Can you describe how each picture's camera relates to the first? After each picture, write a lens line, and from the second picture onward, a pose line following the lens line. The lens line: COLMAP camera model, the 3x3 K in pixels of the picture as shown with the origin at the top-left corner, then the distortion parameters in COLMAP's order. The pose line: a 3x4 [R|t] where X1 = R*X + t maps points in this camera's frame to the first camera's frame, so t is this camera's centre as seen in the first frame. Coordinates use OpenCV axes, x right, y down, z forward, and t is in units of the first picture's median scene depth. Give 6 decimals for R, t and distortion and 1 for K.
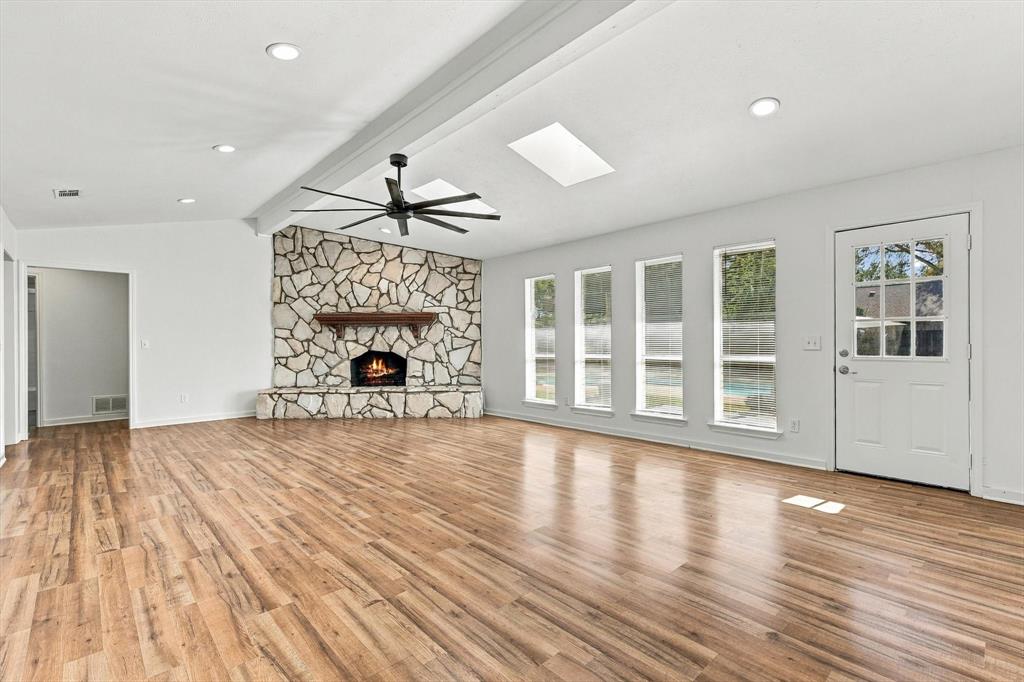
lens RADIAL K [[469.6, 0, 518.4], [0, 469.6, 348.5], [0, 0, 1]] dist [0.001591, 0.001297]
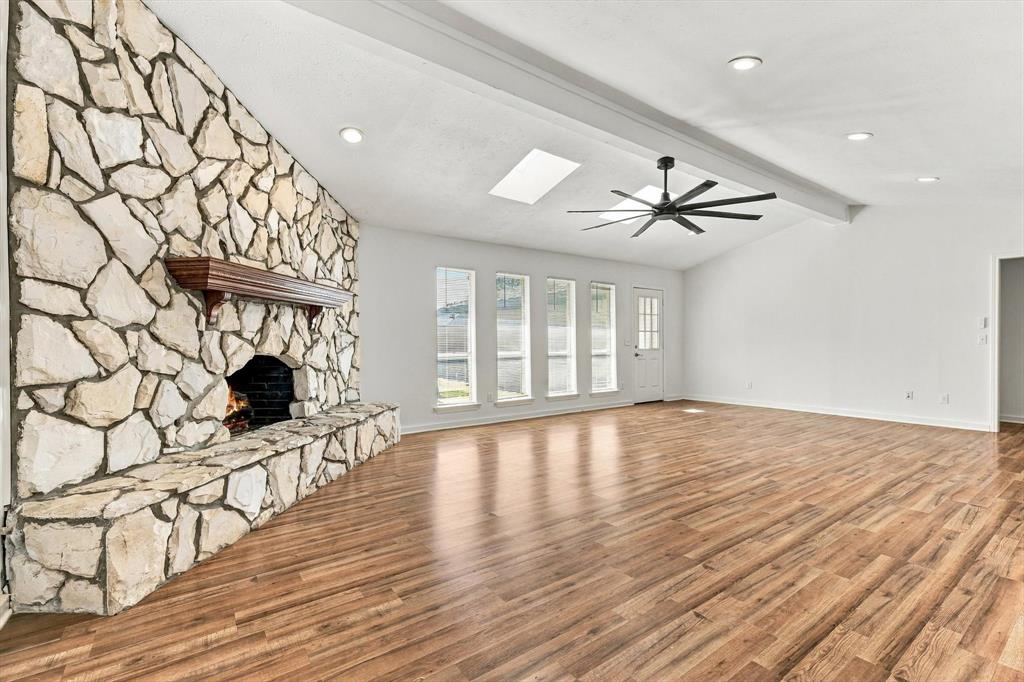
lens RADIAL K [[460.3, 0, 516.3], [0, 460.3, 351.5], [0, 0, 1]] dist [0.006564, -0.001126]
pose [[0.115043, -0.015299, 0.993243, -0.745712], [0.011031, 0.999839, 0.014123, -0.001944], [-0.993299, 0.009331, 0.115193, 0.694075]]
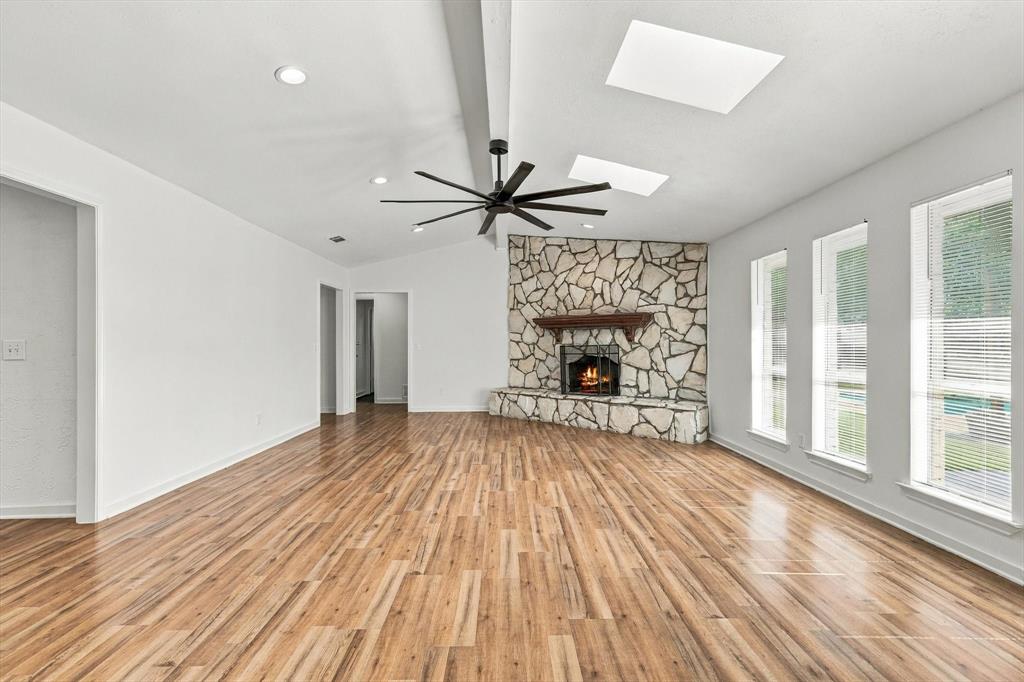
lens RADIAL K [[460.3, 0, 505.0], [0, 460.3, 340.3], [0, 0, 1]] dist [0.006564, -0.001126]
pose [[0.732681, 0.001407, -0.680571, 0.198636], [-0.009257, 0.999926, -0.007899, -0.016382], [0.680509, 0.012087, 0.732640, 0.211486]]
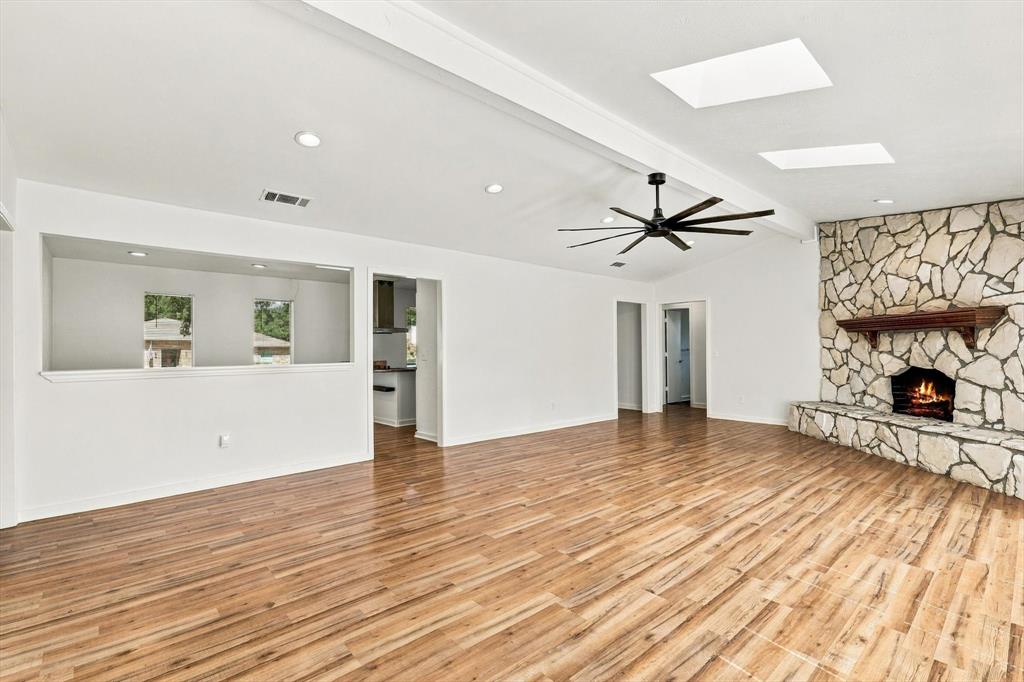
lens RADIAL K [[460.3, 0, 496.9], [0, 460.3, 344.6], [0, 0, 1]] dist [0.006564, -0.001126]
pose [[-0.061901, -0.002805, -0.998078, 0.433375], [-0.003502, 0.999991, -0.002593, -0.024166], [0.998076, 0.003335, -0.061910, 0.415907]]
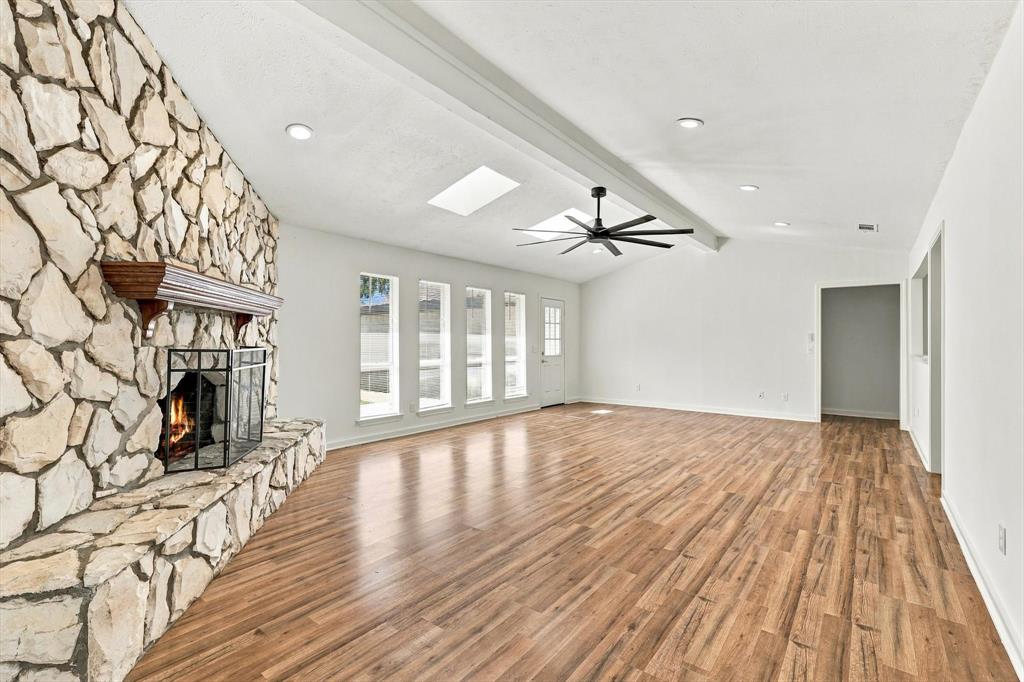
lens RADIAL K [[460.3, 0, 518.1], [0, 460.3, 346.2], [0, 0, 1]] dist [0.006564, -0.001126]
pose [[-0.165625, -0.001338, 0.986188, -0.757936], [0.005916, 0.999980, 0.002350, -0.016586], [-0.986171, 0.006224, -0.165614, 0.789197]]
